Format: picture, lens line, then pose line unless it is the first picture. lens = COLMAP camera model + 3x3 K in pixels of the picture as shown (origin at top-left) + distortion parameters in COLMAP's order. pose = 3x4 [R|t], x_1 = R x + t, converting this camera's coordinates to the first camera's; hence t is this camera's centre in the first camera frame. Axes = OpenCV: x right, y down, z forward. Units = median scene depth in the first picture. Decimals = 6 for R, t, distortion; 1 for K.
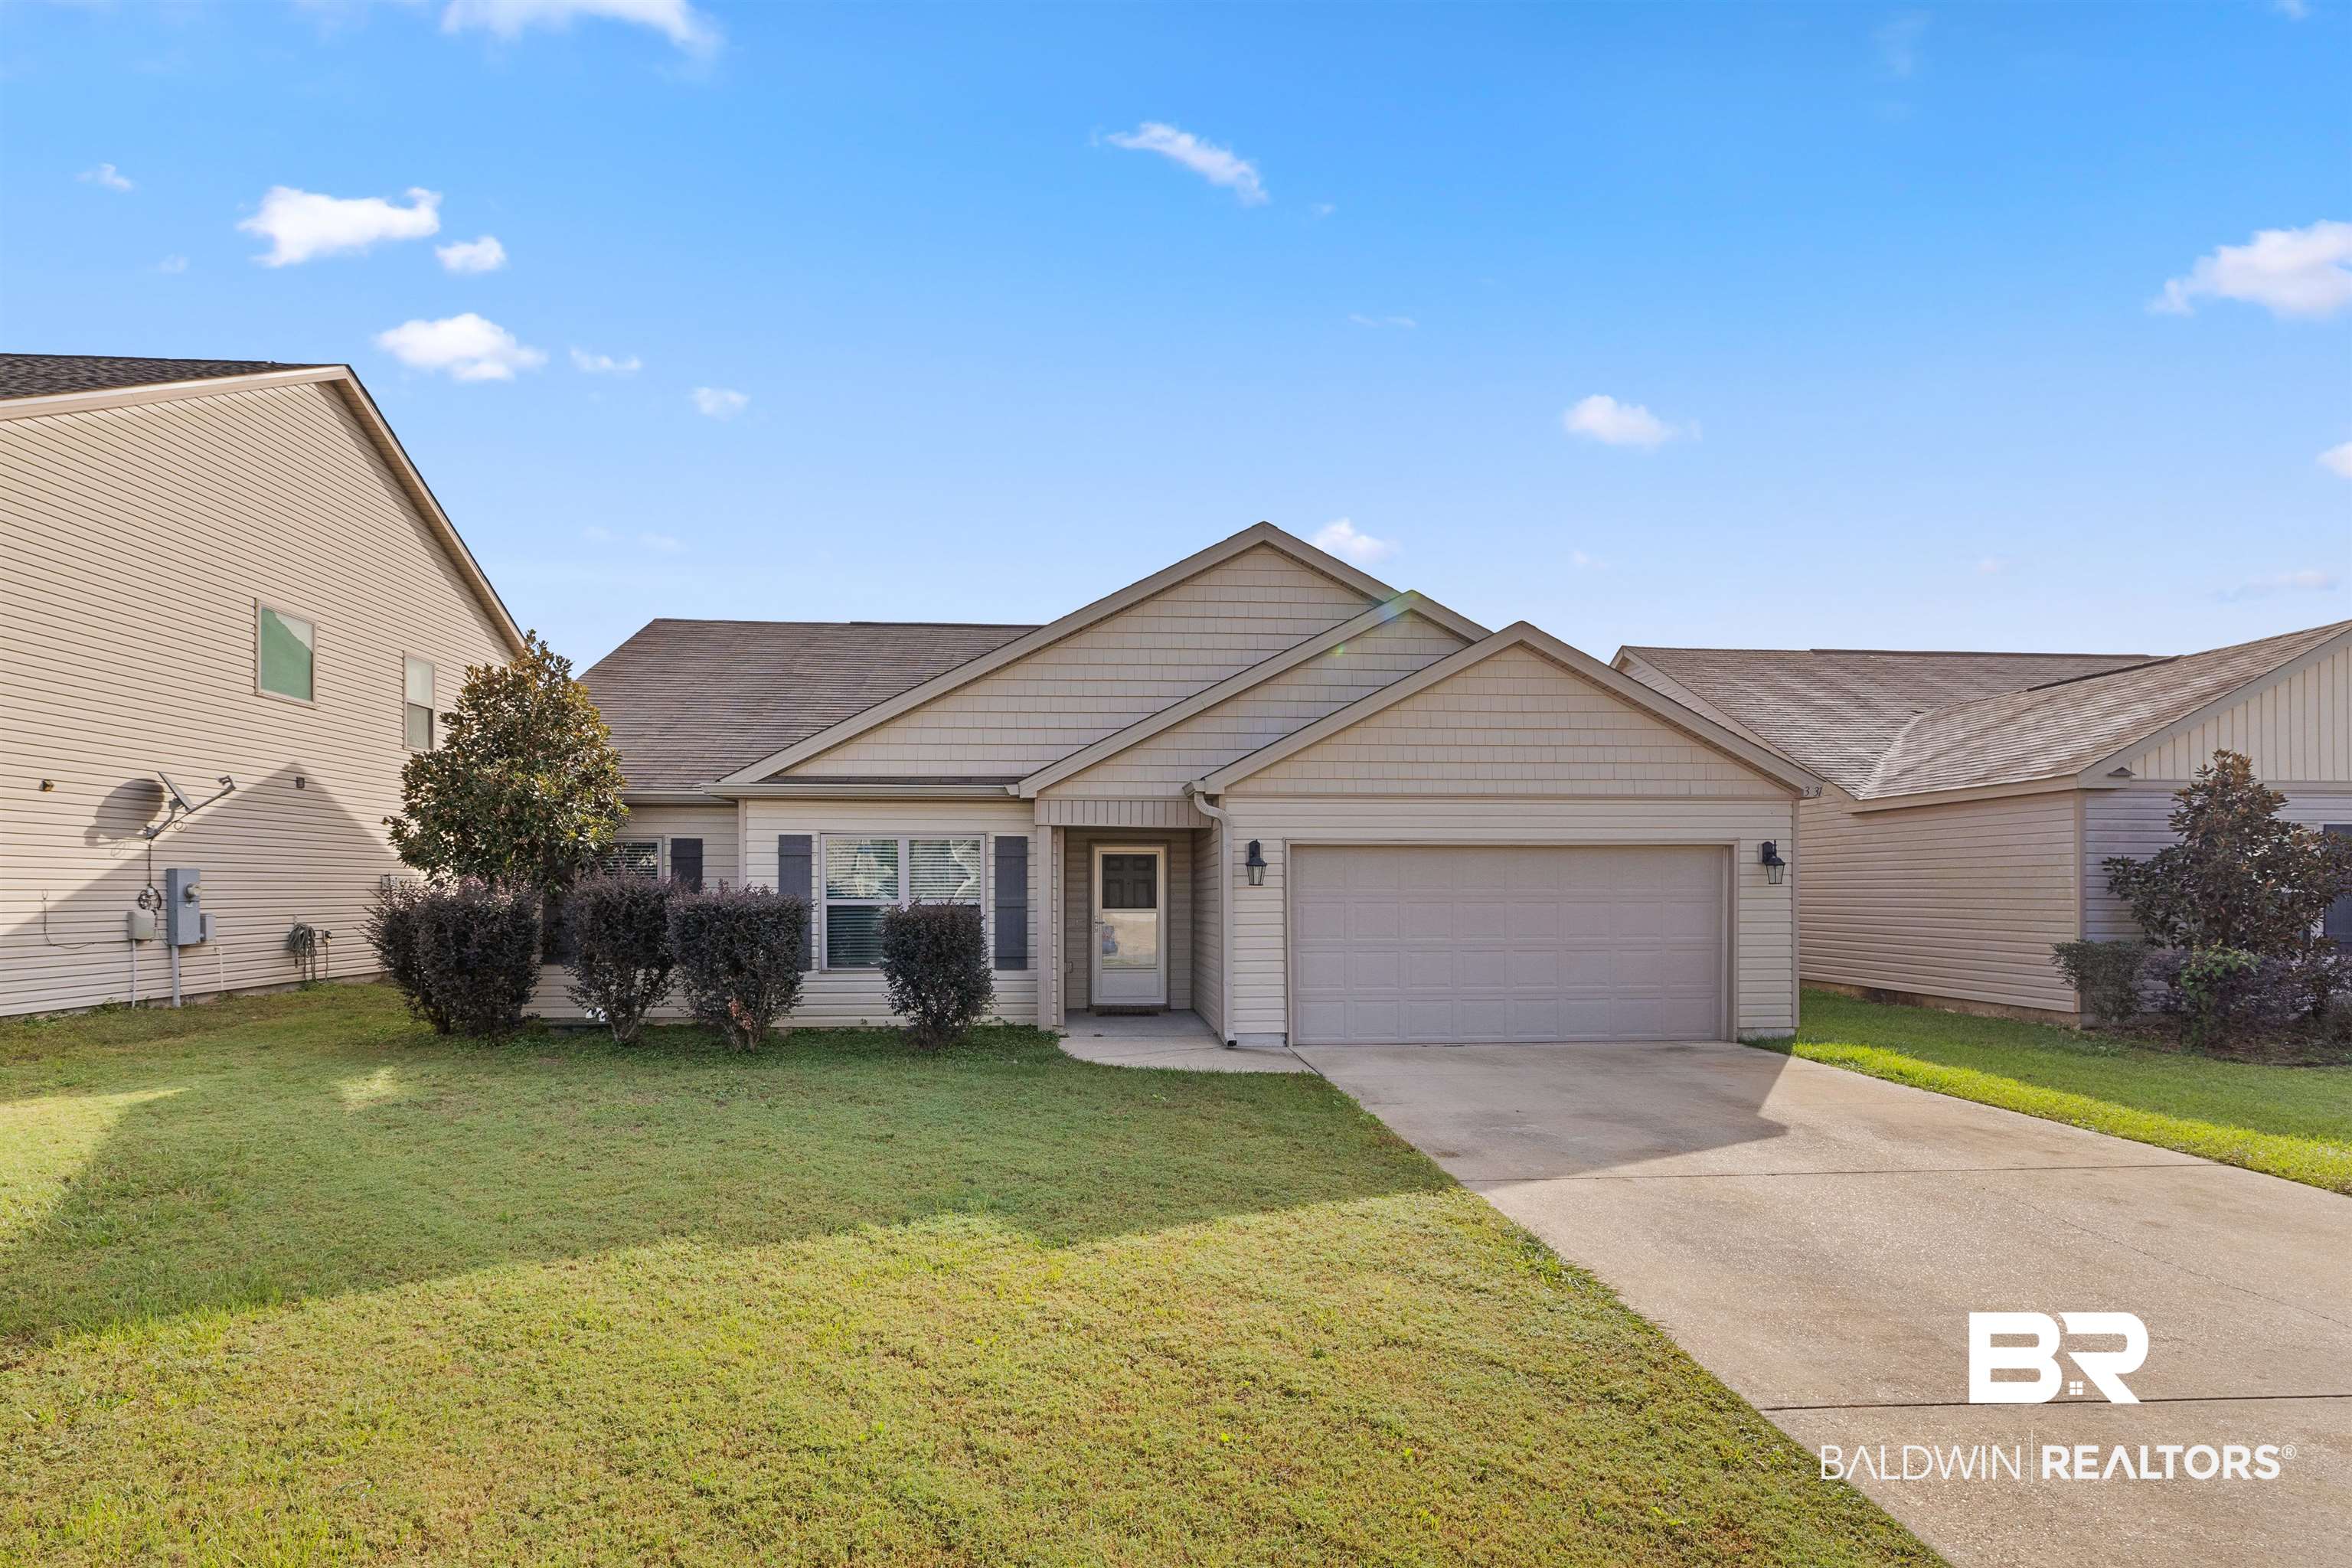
lens RADIAL K [[1225.2, 0, 1181.5], [0, 1225.2, 849.6], [0, 0, 1]] dist [-0.006500, -0.000784]
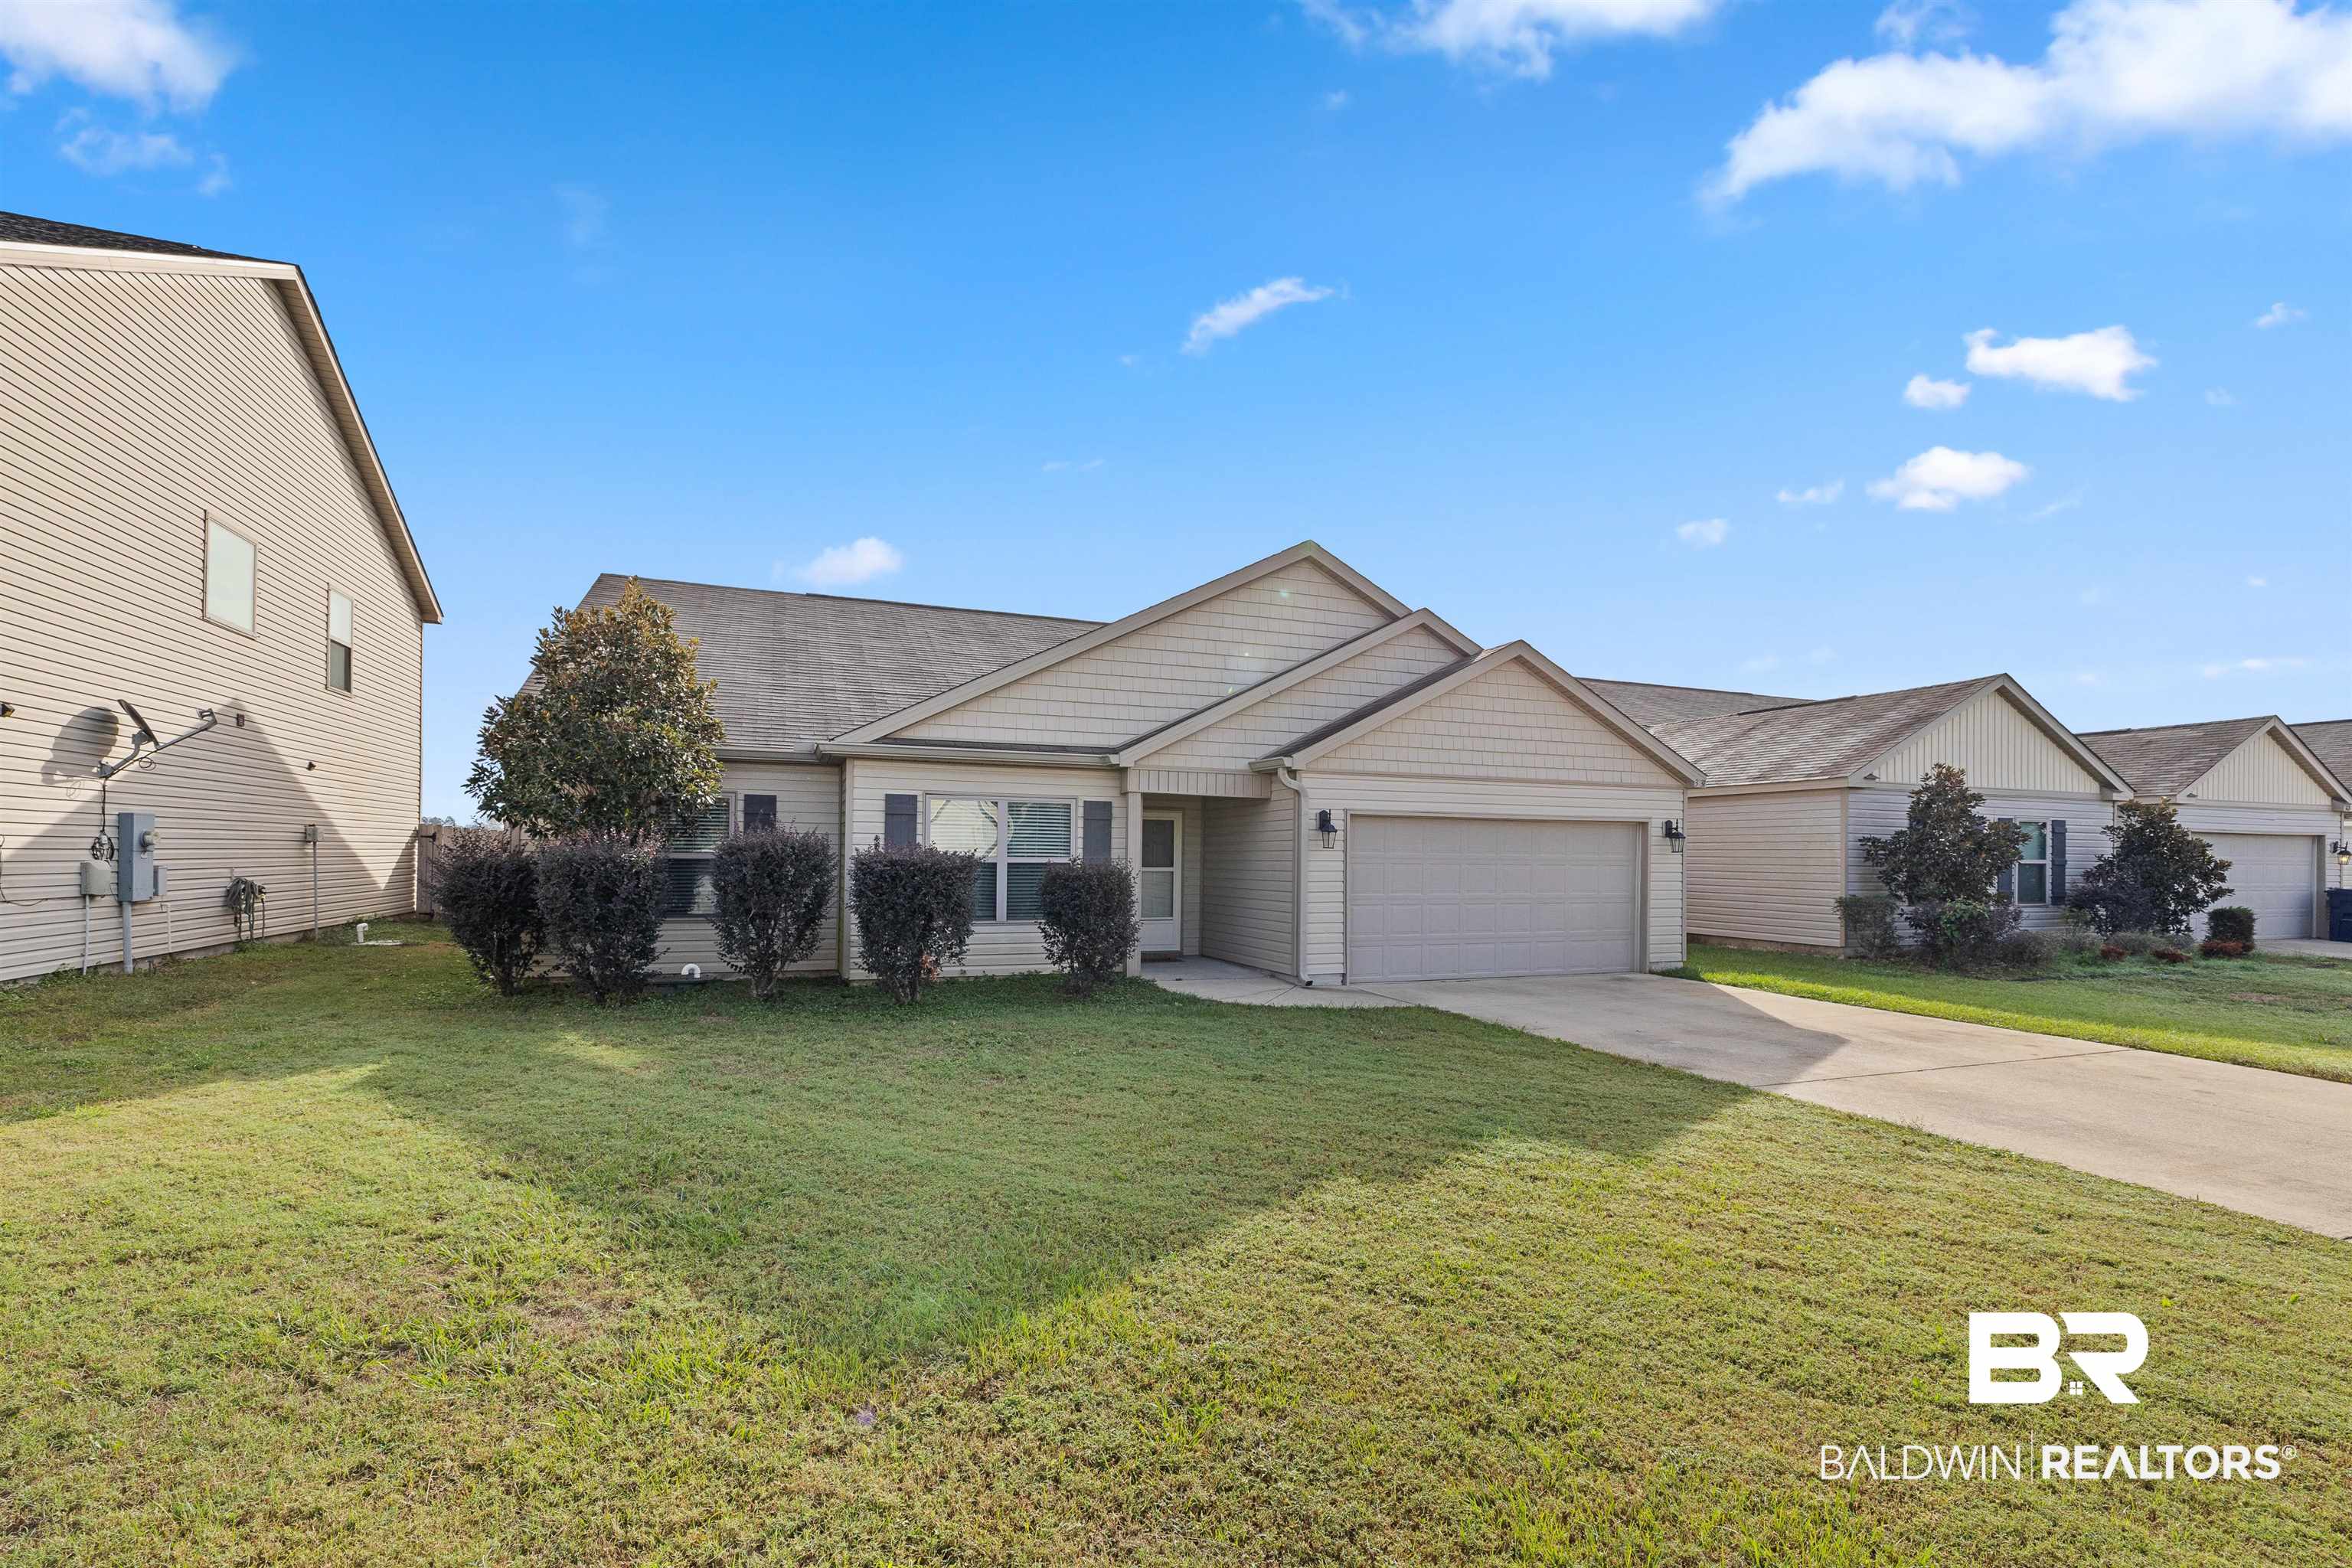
lens RADIAL K [[1035.0, 0, 1191.7], [0, 1035.0, 815.7], [0, 0, 1]] dist [-0.001052, 0.000072]
pose [[0.956374, 0.022095, 0.291307, -0.336514], [-0.021222, 0.999756, -0.006155, 0.006318], [-0.291372, -0.000296, 0.956610, 0.083201]]
